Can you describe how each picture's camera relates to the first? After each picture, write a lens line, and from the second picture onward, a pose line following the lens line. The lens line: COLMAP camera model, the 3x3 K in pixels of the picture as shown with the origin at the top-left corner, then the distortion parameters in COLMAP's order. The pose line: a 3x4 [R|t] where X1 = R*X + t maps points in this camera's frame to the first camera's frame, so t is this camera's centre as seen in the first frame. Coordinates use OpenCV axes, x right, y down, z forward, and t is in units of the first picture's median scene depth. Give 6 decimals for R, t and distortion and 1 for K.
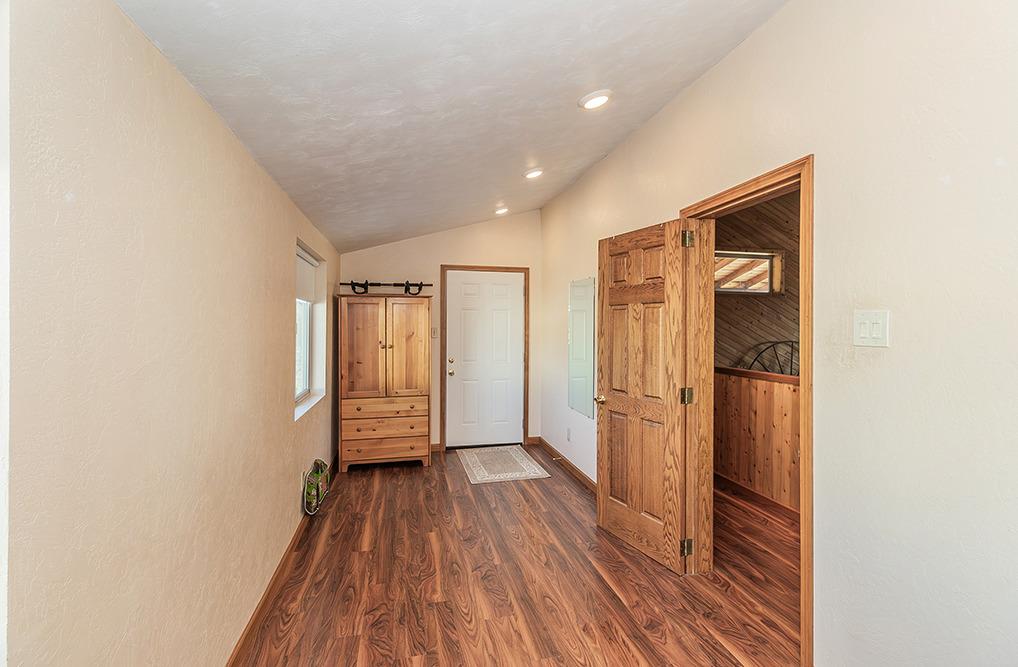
lens RADIAL K [[460.3, 0, 510.2], [0, 460.3, 330.5], [0, 0, 1]] dist [-0.000024, 0.000403]
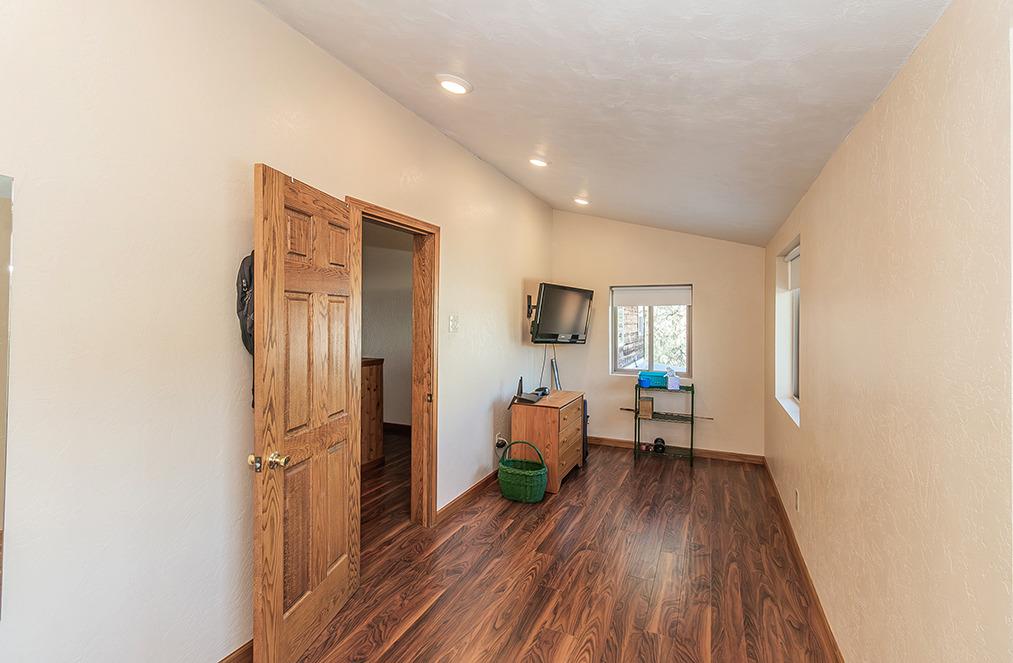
lens RADIAL K [[458.0, 0, 503.6], [0, 458.0, 316.7], [0, 0, 1]] dist [-0.000024, 0.000403]
pose [[-0.794062, -0.010494, 0.607746, -0.428810], [-0.005909, 0.999937, 0.009545, -0.034712], [-0.607808, 0.003988, -0.794074, 1.547009]]
